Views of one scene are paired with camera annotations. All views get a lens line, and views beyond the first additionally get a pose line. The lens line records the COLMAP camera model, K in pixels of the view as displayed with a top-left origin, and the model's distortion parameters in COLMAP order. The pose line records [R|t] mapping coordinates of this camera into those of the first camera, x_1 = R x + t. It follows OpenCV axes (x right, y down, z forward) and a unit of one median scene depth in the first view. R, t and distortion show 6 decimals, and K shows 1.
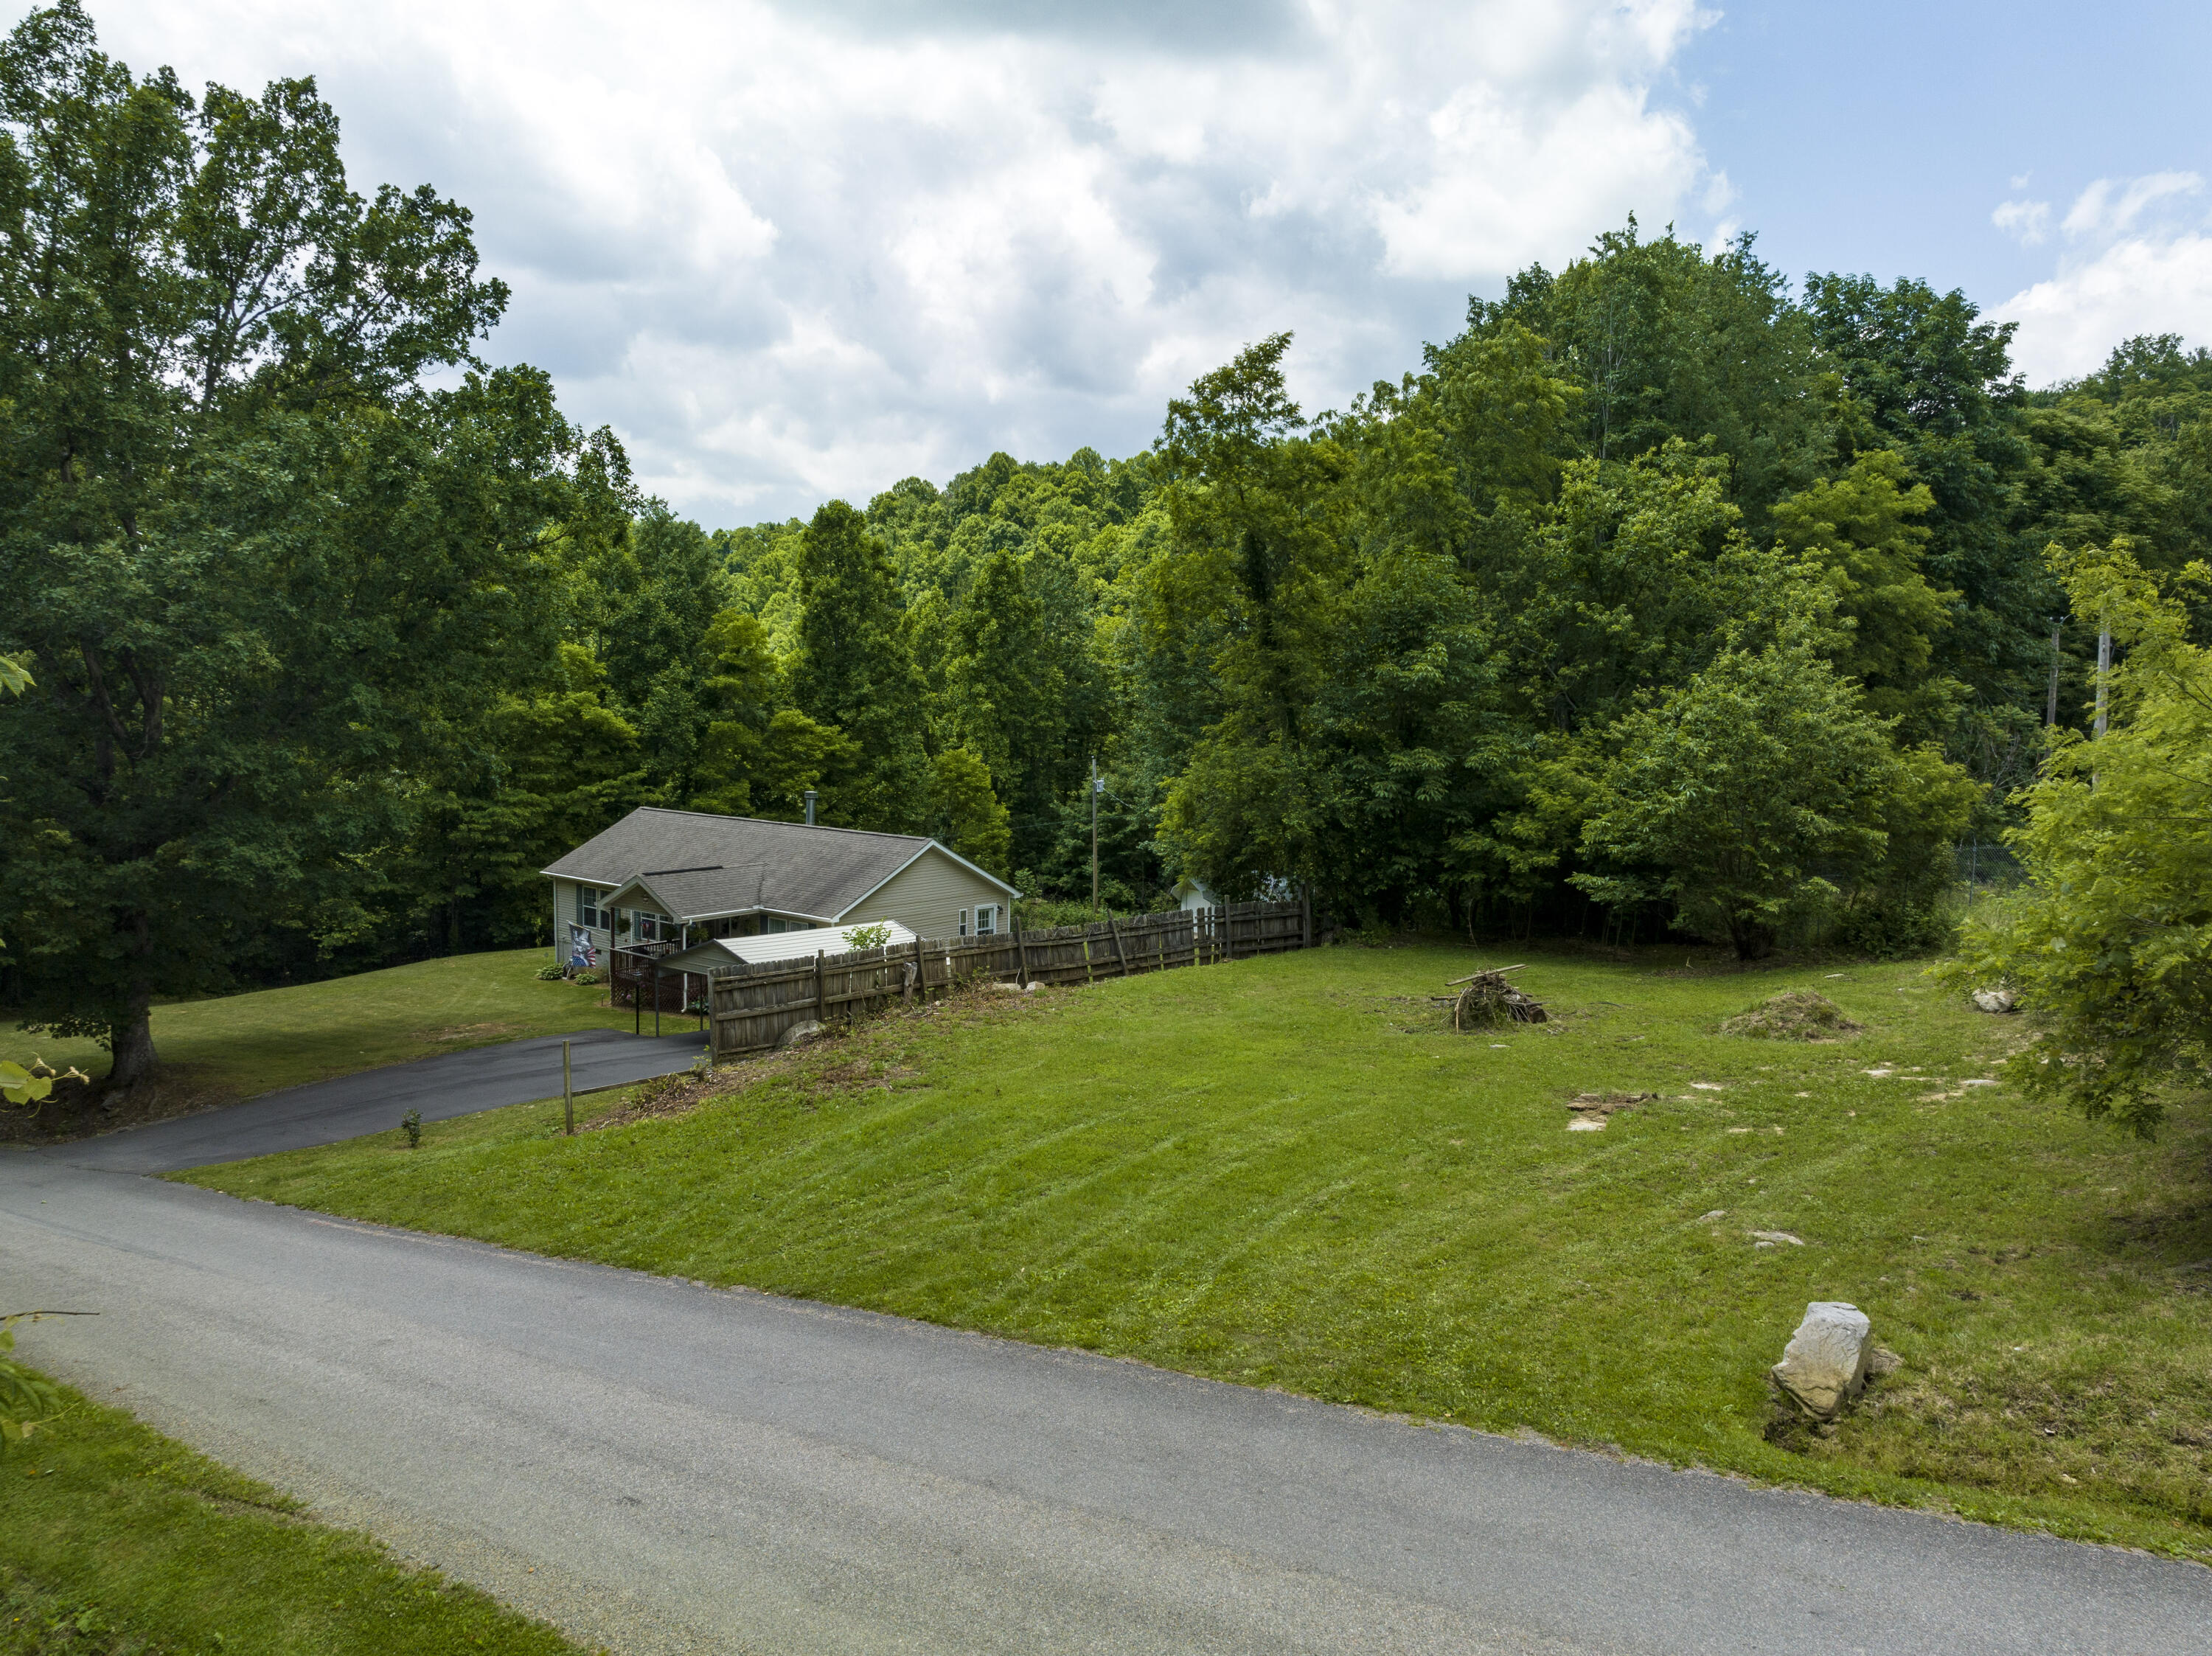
lens RADIAL K [[1578.4, 0, 1114.0], [0, 1578.4, 832.1], [0, 0, 1]] dist [-0.033274, -0.004262]
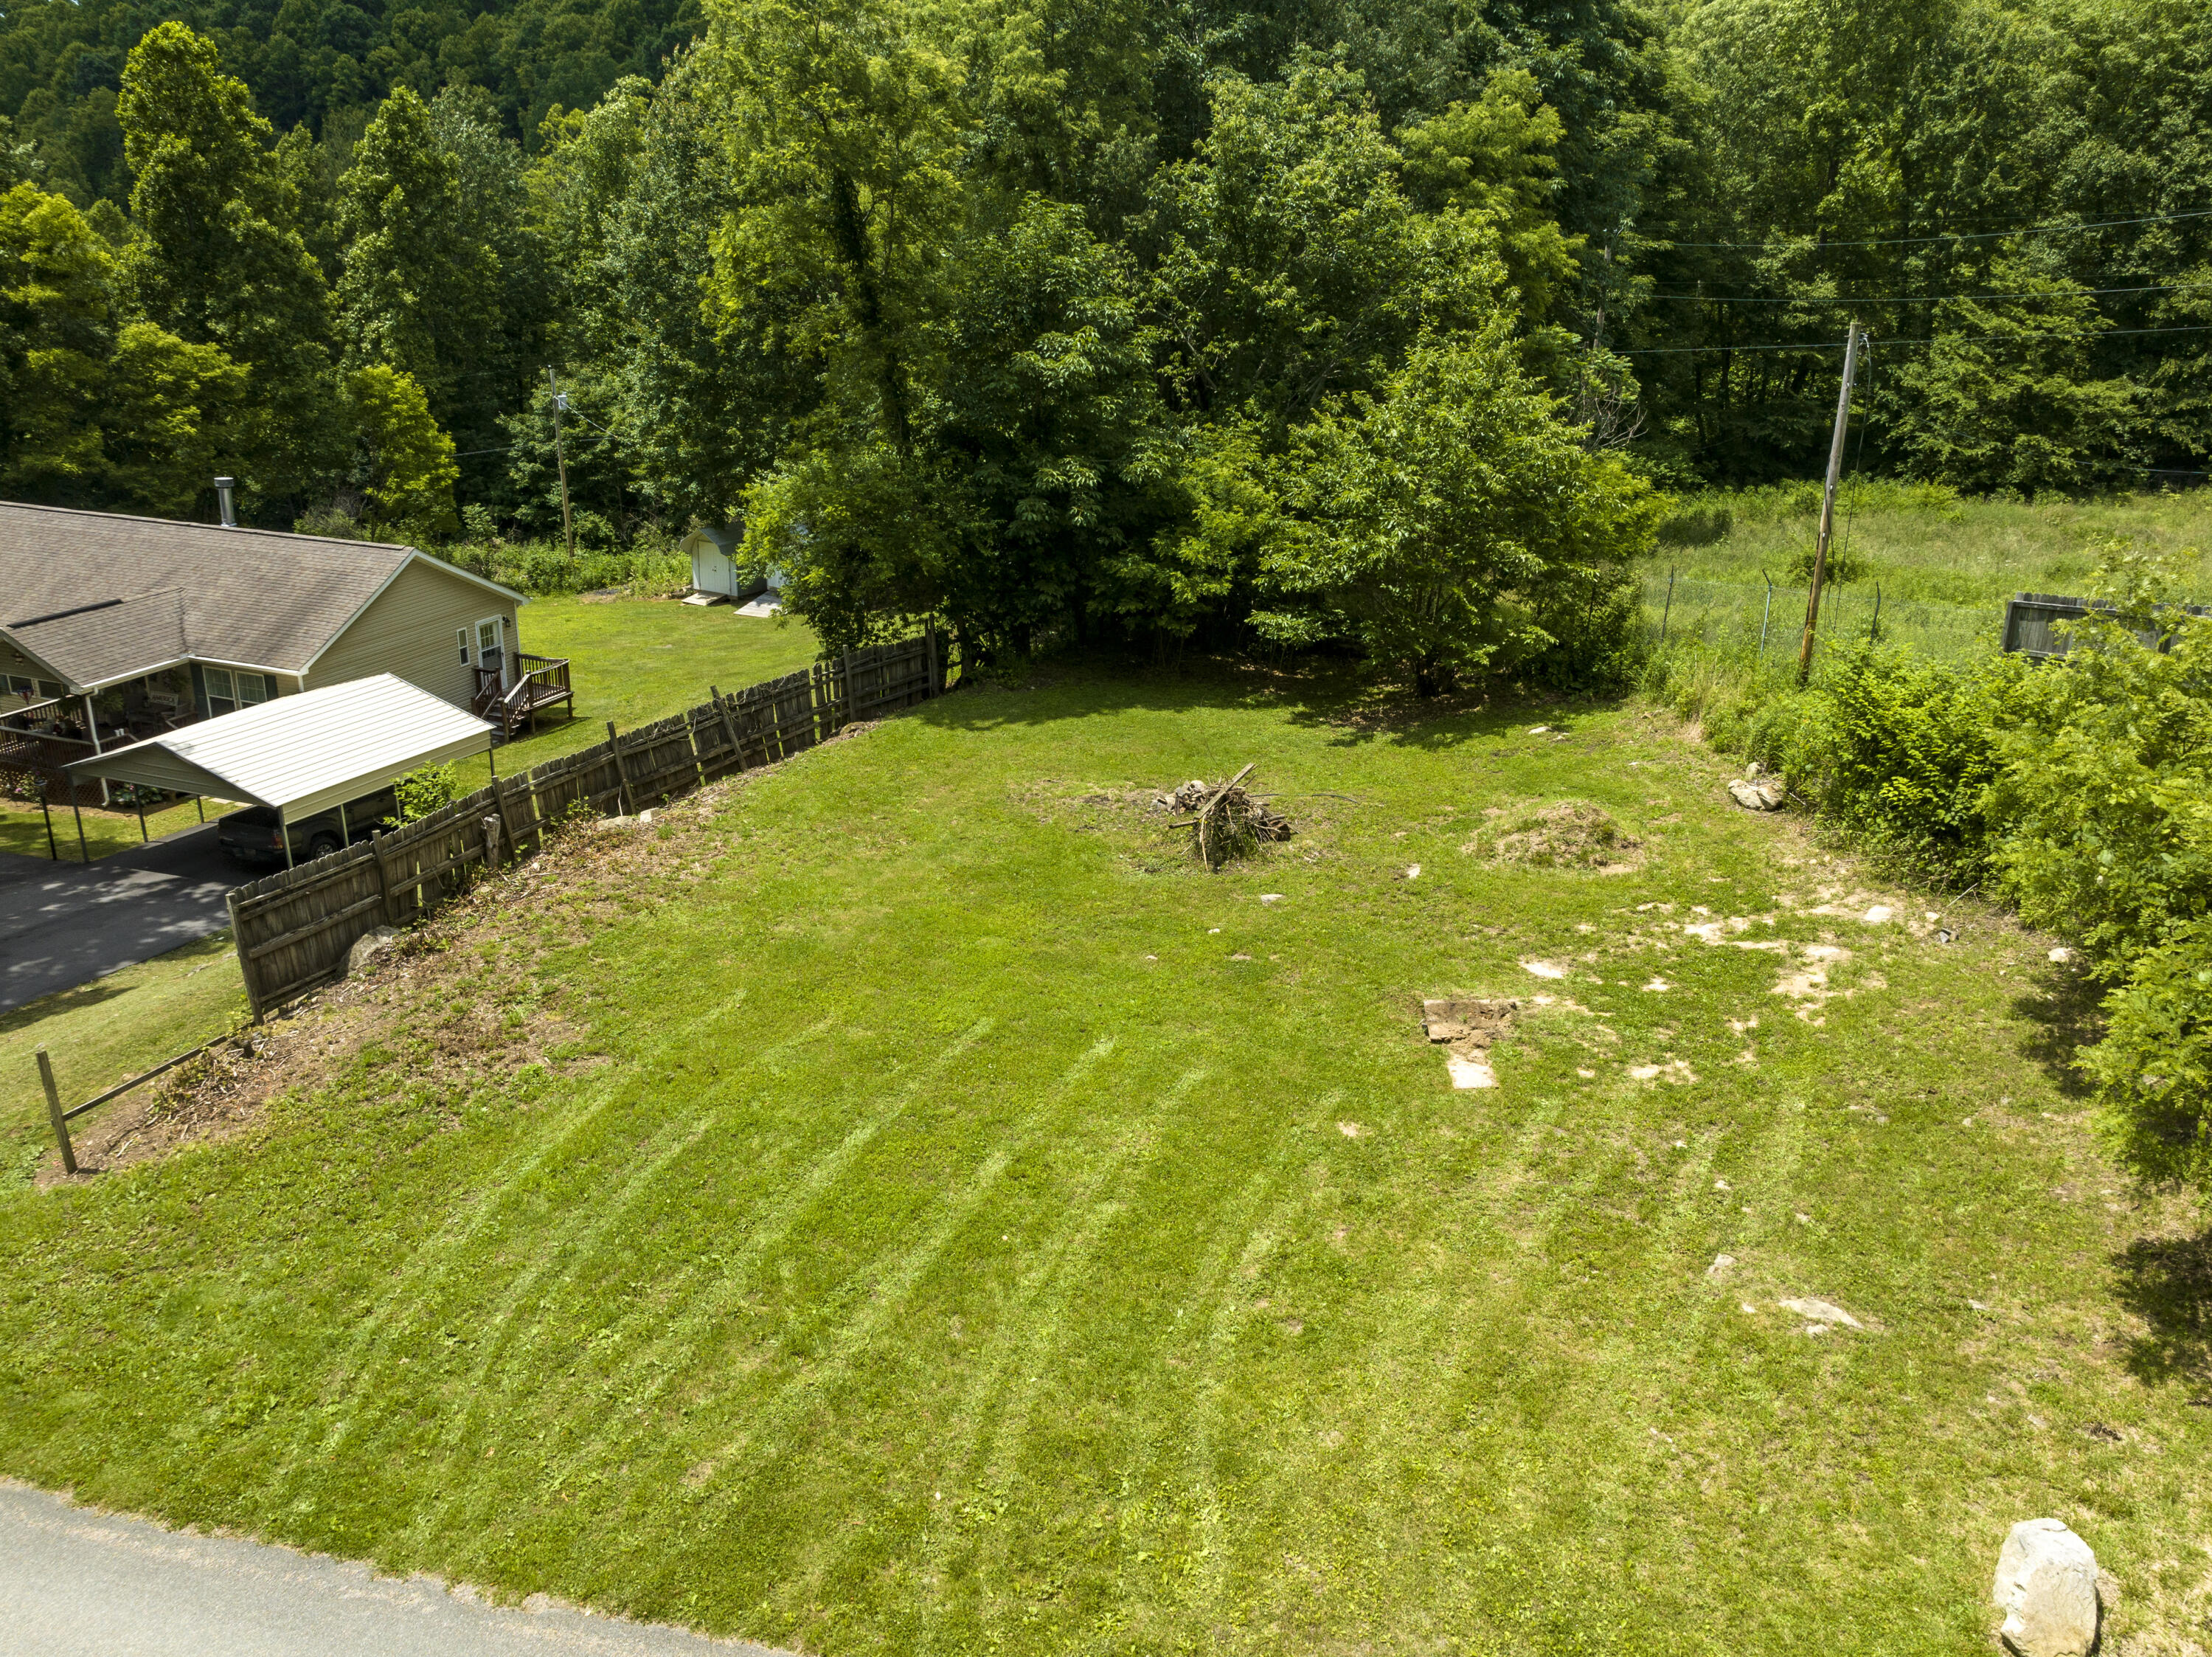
lens RADIAL K [[1648.1, 0, 1111.3], [0, 1648.1, 814.6], [0, 0, 1]] dist [-0.054805, 0.013707]
pose [[0.940665, -0.106106, 0.322322, -0.069313], [0.016932, 0.963350, 0.267714, -0.084483], [-0.338915, -0.246372, 0.907985, 0.125573]]
